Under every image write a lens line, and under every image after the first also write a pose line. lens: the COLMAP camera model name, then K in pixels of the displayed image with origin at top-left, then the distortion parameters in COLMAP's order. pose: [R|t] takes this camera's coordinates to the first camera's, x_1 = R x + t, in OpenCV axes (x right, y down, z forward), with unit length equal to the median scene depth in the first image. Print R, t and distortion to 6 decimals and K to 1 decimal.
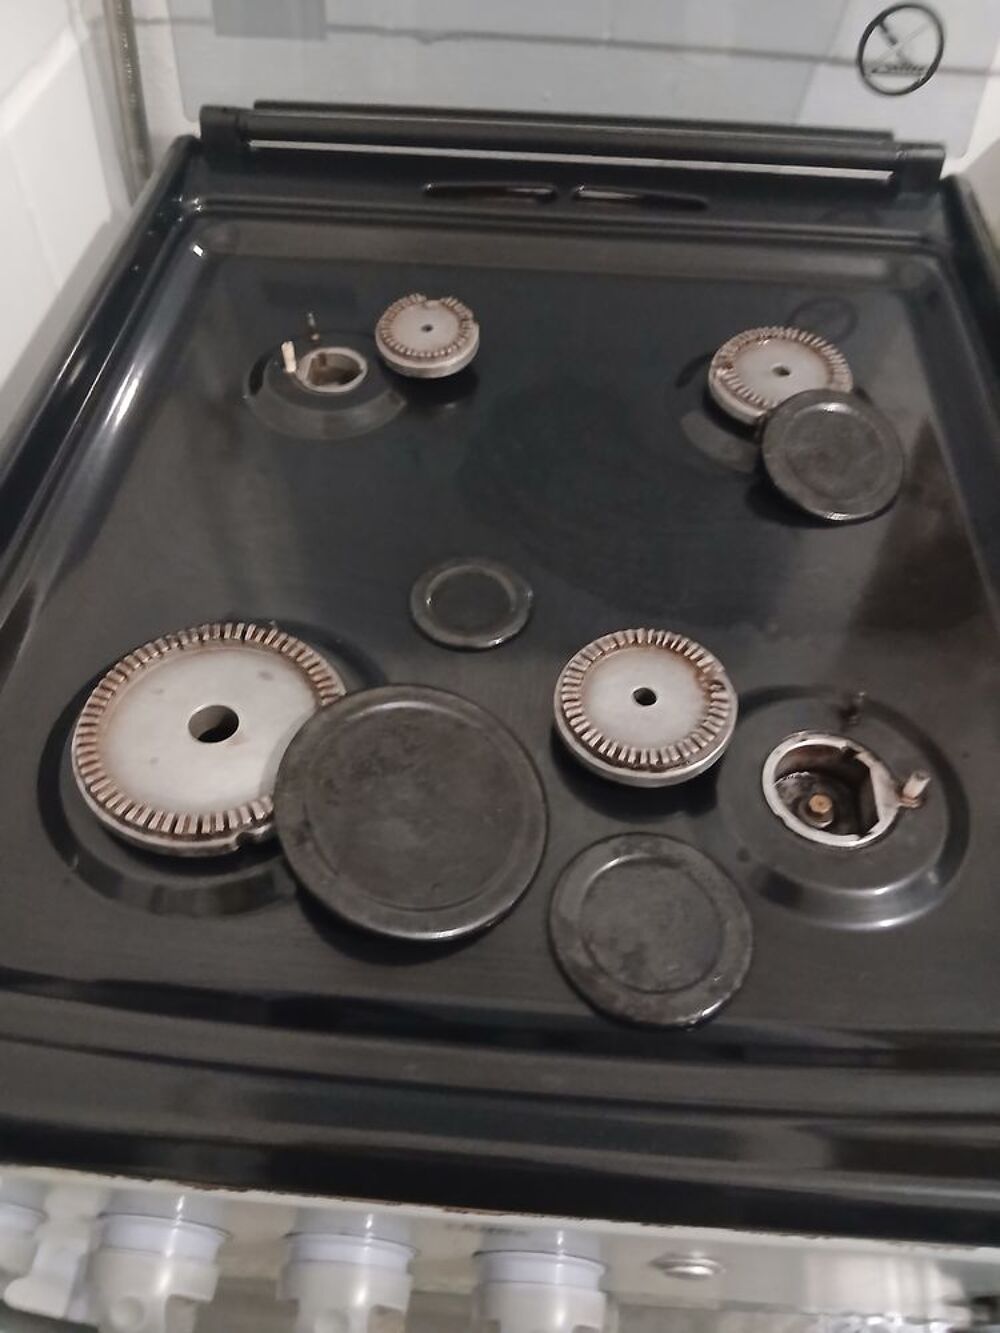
lens RADIAL K [[1185.4, 0, 500.0], [0, 1185.4, 666.5], [0, 0, 1]] dist [-0.008775, -0.094335]
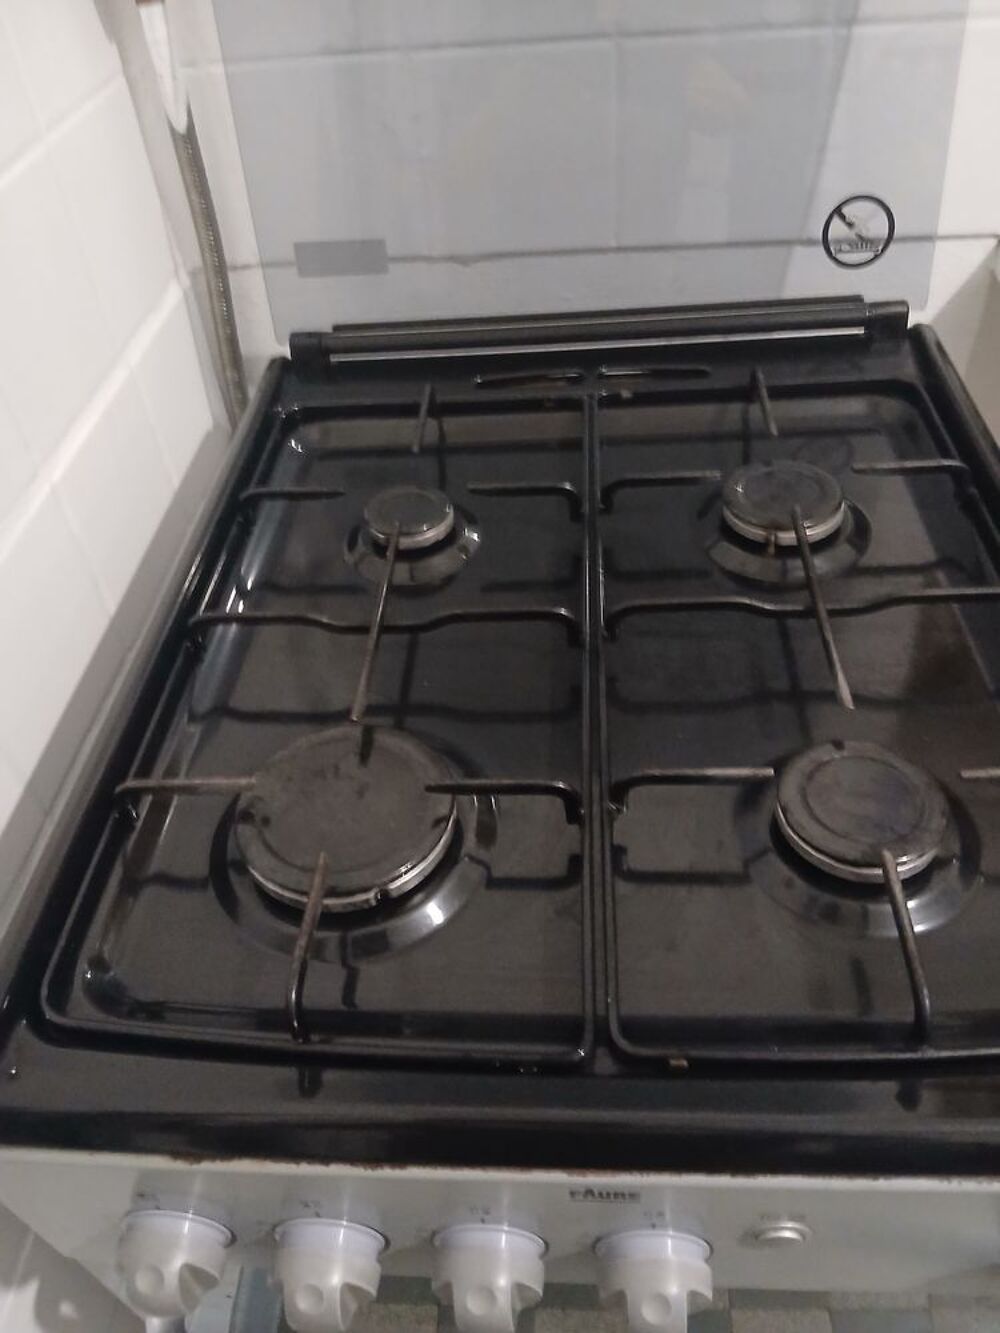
lens RADIAL K [[1124.5, 0, 500.0], [0, 1124.5, 666.5], [0, 0, 1]] dist [0.001699, -0.004655]
pose [[0.995237, -0.084270, -0.049009, -0.007456], [0.077006, 0.987870, -0.134845, 0.043536], [0.059778, 0.130429, 0.989654, -0.108110]]
